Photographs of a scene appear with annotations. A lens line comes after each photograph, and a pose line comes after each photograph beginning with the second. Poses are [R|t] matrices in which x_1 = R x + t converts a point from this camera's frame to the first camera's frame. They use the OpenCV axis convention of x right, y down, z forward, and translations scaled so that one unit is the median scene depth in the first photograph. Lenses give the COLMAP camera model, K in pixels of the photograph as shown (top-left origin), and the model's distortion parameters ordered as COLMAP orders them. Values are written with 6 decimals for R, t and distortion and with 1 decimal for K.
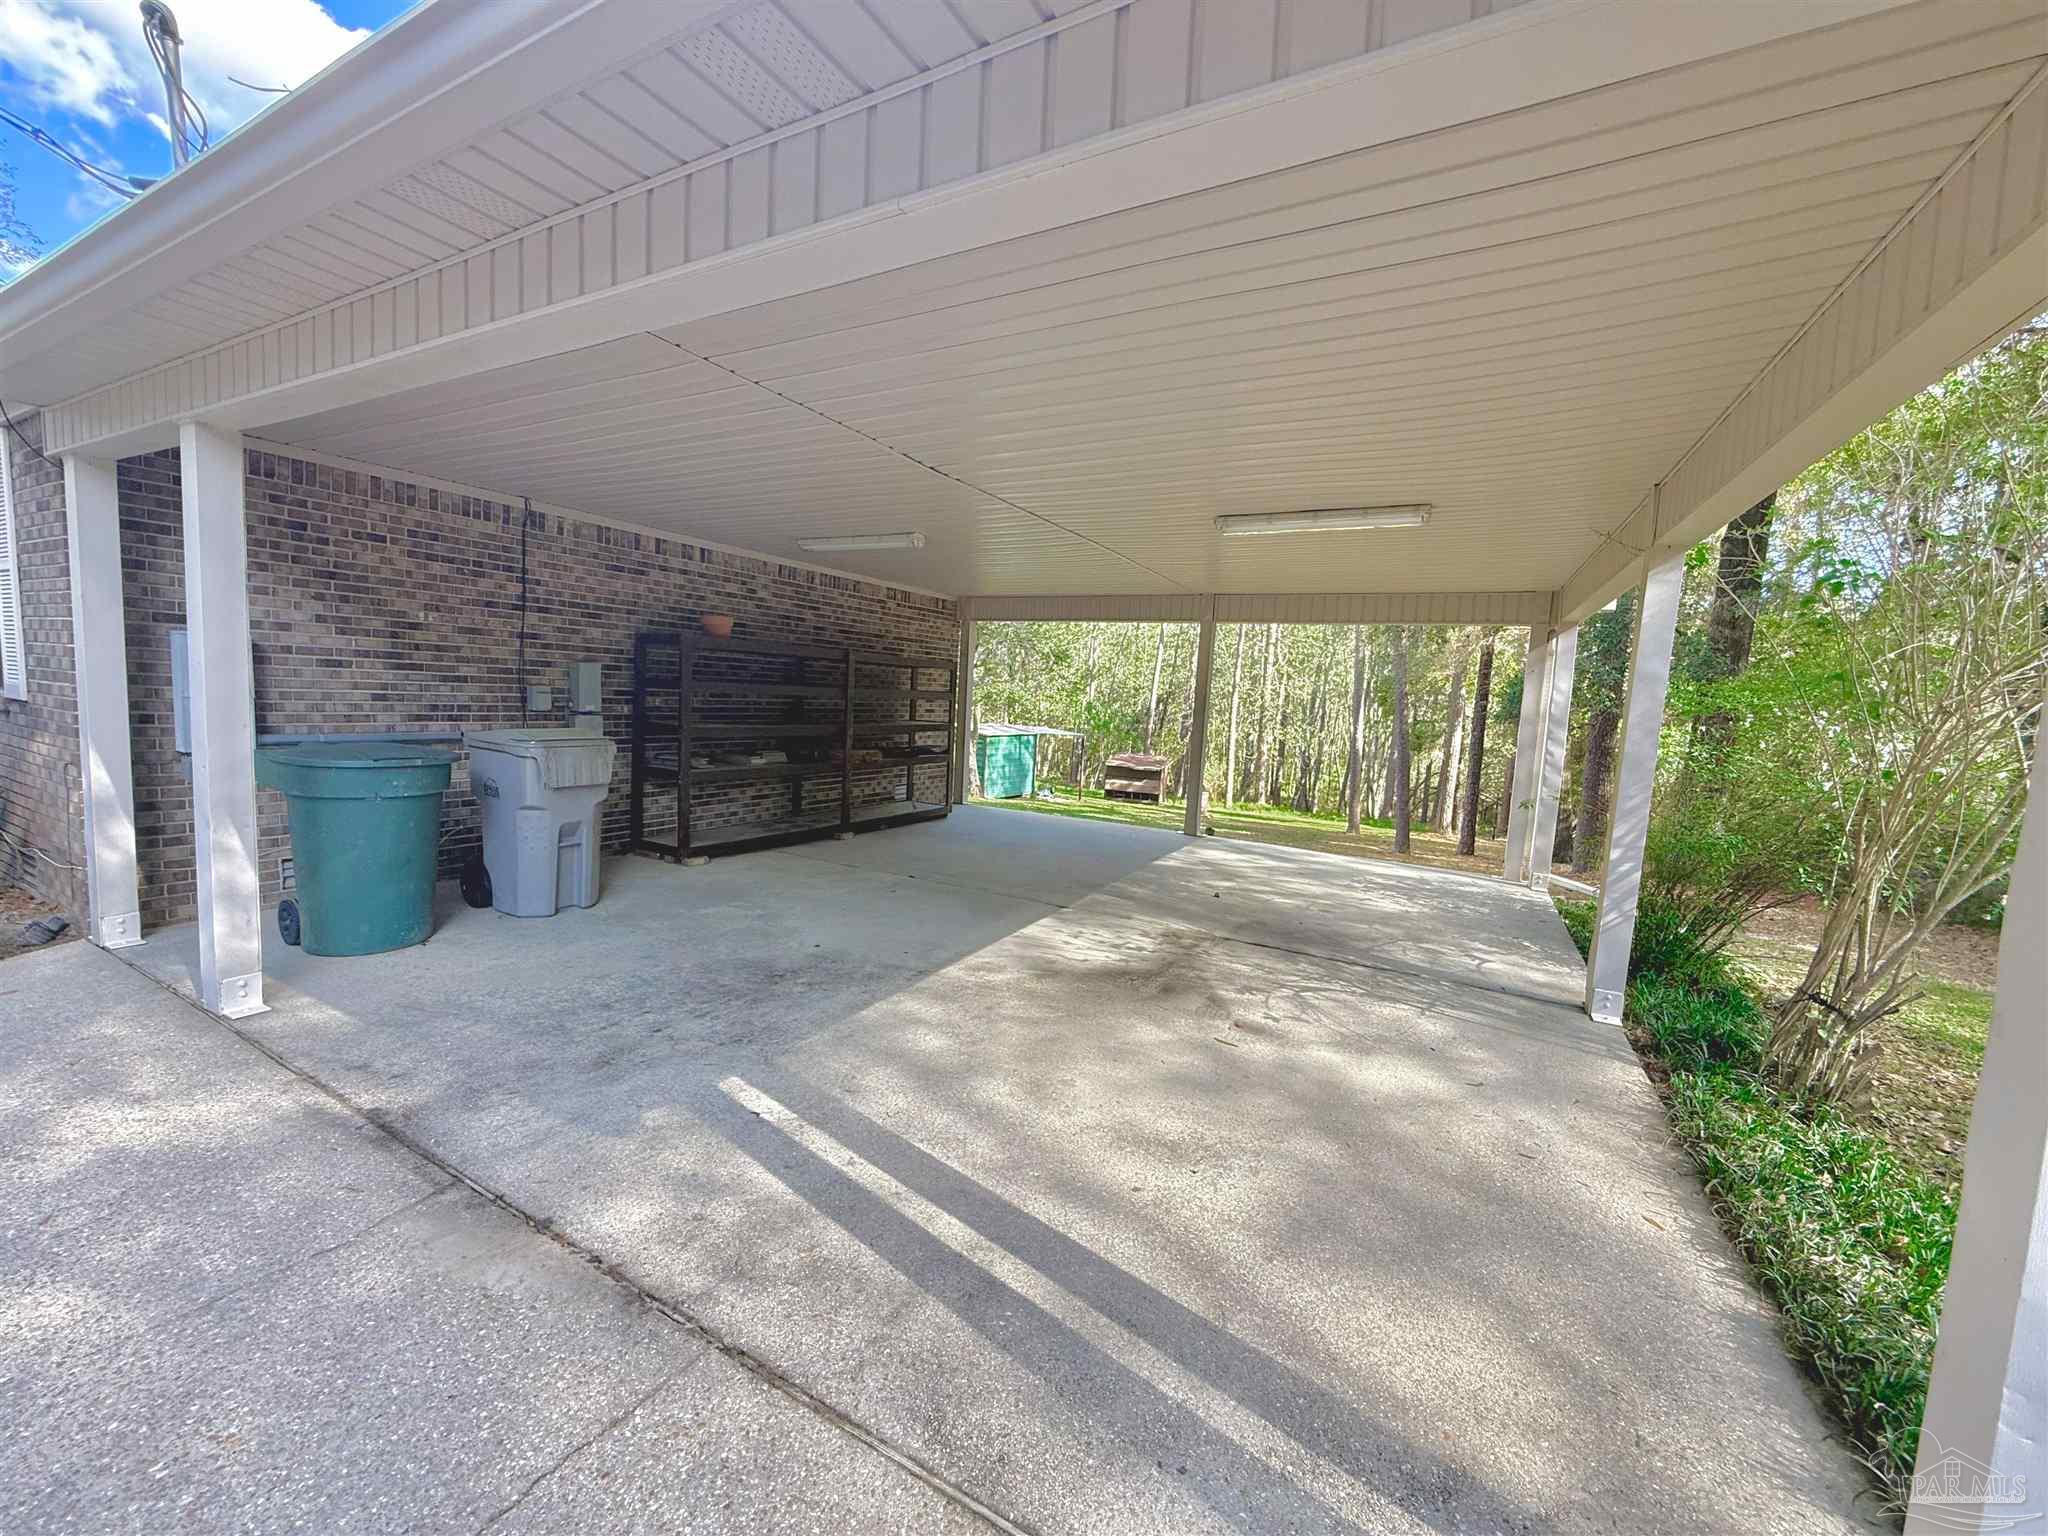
lens RADIAL K [[817.1, 0, 1017.4], [0, 817.1, 768.3], [0, 0, 1]] dist [0.001219, 0.000040]
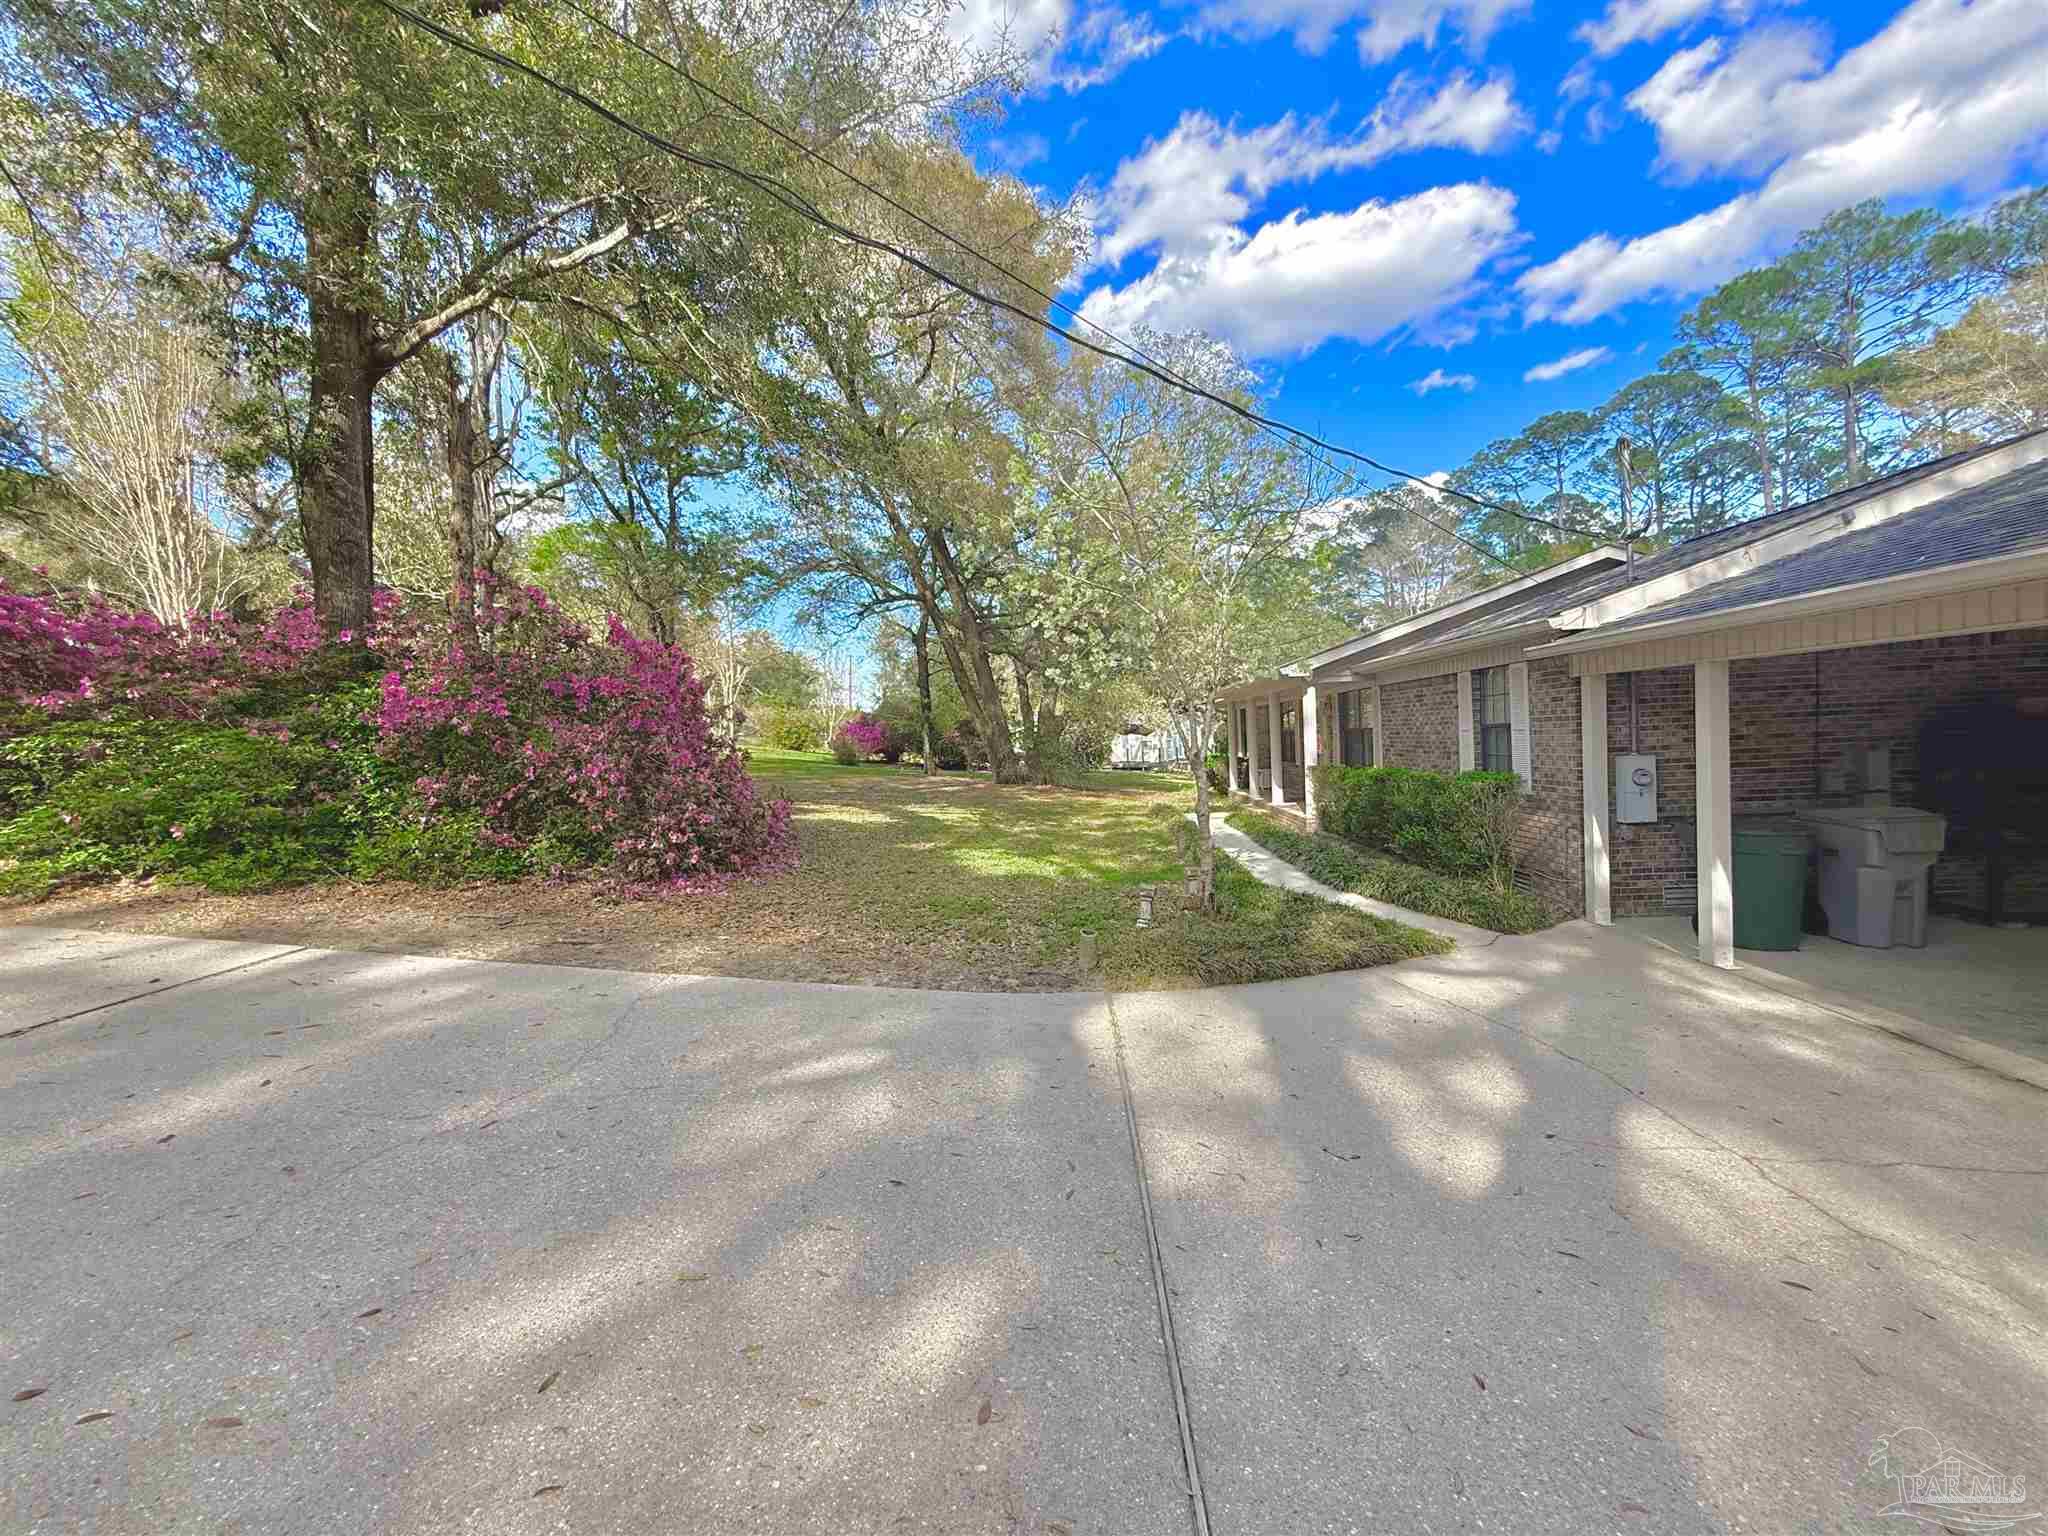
lens RADIAL K [[817.1, 0, 1017.4], [0, 817.1, 768.3], [0, 0, 1]] dist [0.001219, 0.000040]
pose [[0.431068, -0.042153, -0.901334, 0.025903], [-0.017700, 0.998321, -0.055153, -0.011769], [0.902146, 0.039728, 0.429598, -0.715259]]
